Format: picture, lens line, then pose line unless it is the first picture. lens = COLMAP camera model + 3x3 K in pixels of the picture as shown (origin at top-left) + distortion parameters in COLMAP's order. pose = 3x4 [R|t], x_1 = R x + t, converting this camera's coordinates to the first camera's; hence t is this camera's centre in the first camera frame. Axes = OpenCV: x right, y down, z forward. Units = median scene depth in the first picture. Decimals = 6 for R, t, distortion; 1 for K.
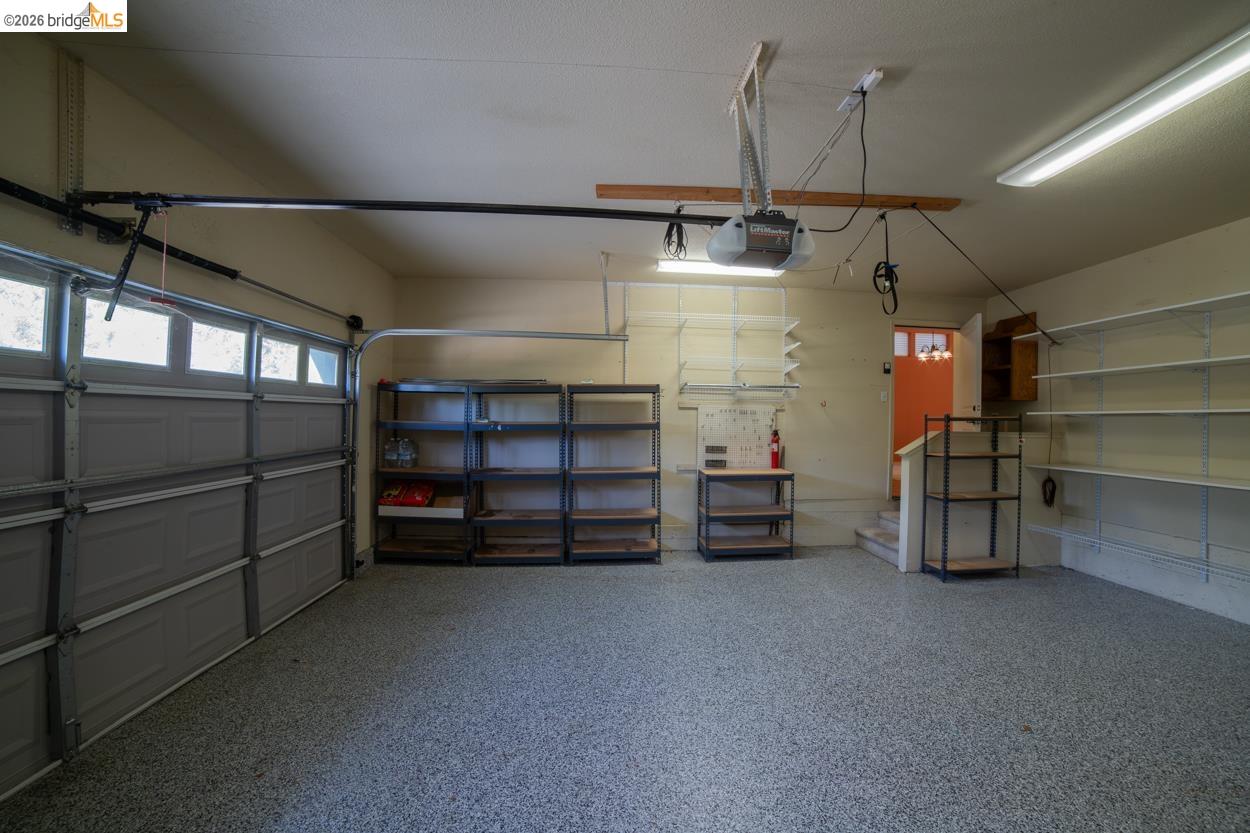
lens RADIAL K [[518.4, 0, 627.6], [0, 518.4, 414.1], [0, 0, 1]] dist [-0.101210, 0.037811]
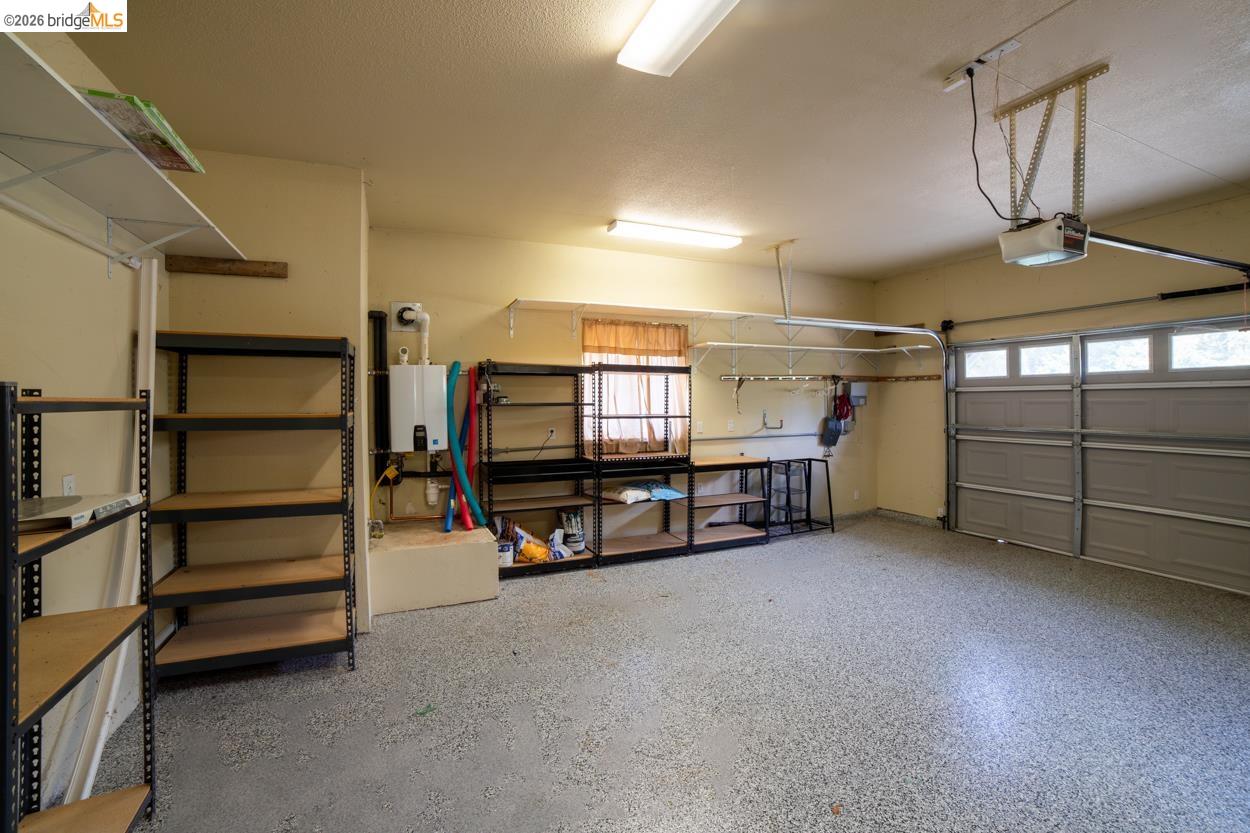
lens RADIAL K [[518.4, 0, 627.6], [0, 518.4, 414.1], [0, 0, 1]] dist [-0.101210, 0.037811]
pose [[-0.936636, 0.010010, -0.350162, 1.749019], [0.000902, 0.999657, 0.026163, 0.021506], [0.350304, 0.024189, -0.936324, 1.992293]]
